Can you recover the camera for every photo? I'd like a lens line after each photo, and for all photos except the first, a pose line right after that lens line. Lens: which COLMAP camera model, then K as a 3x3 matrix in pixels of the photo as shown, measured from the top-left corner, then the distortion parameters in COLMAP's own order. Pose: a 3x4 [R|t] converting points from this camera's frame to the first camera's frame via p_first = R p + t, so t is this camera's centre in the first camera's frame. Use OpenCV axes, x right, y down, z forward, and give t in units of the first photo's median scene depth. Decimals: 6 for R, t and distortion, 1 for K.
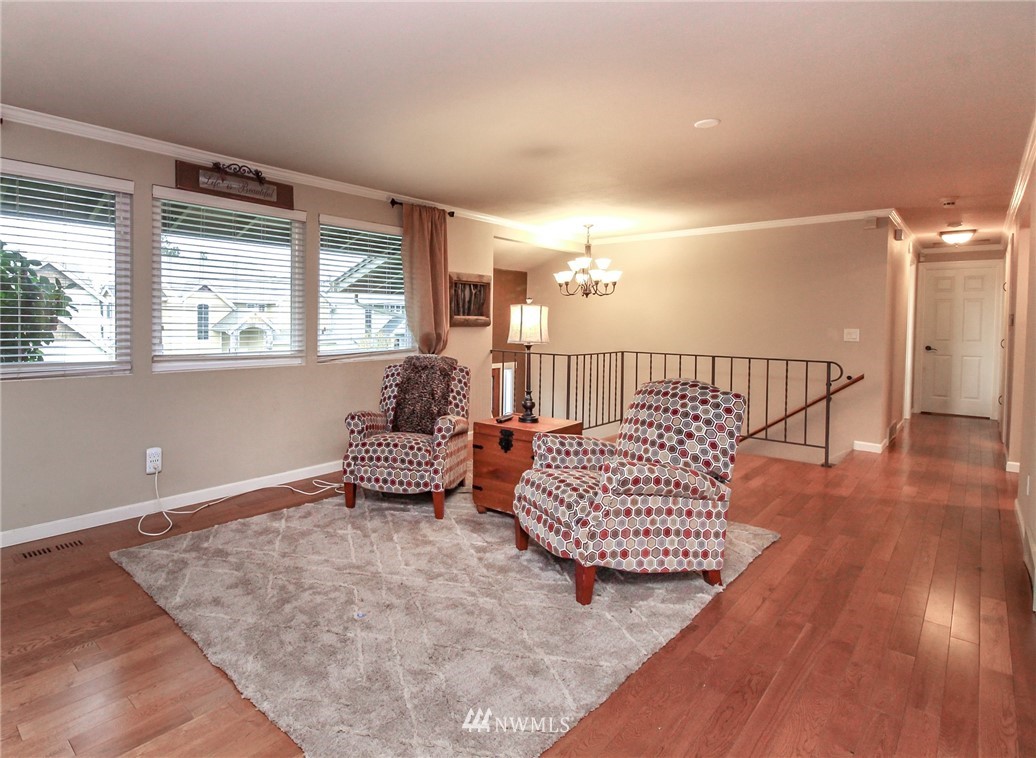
lens RADIAL K [[554.2, 0, 434.1], [0, 554.2, 340.9], [0, 0, 1]] dist [0.000233, 0.000041]
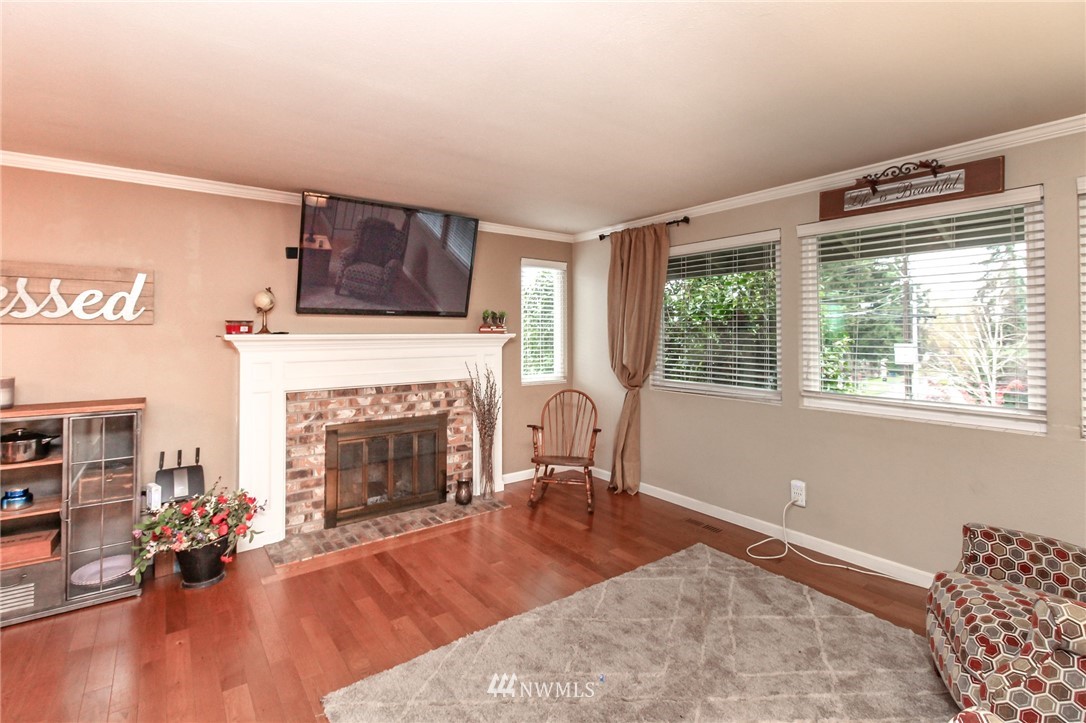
lens RADIAL K [[503.9, 0, 546.9], [0, 503.9, 331.7], [0, 0, 1]] dist [0.002680, 0.000253]
pose [[-0.149357, -0.012065, -0.988710, 0.470818], [-0.032459, 0.999446, -0.007293, -0.057802], [0.988250, 0.031003, -0.149666, 0.648861]]
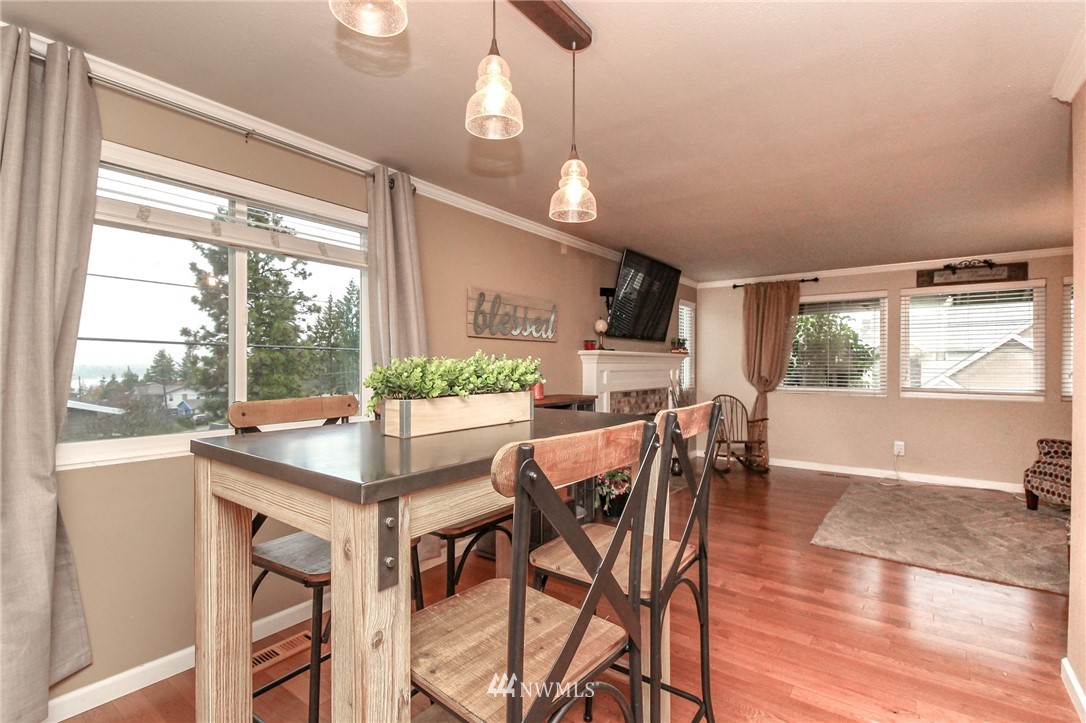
lens RADIAL K [[495.2, 0, 542.7], [0, 495.2, 368.2], [0, 0, 1]] dist [-0.000937, -0.000463]
pose [[0.137954, -0.002153, -0.990436, 0.833557], [-0.032471, 0.999450, -0.006696, 0.013480], [0.989906, 0.033084, 0.137809, -0.303706]]
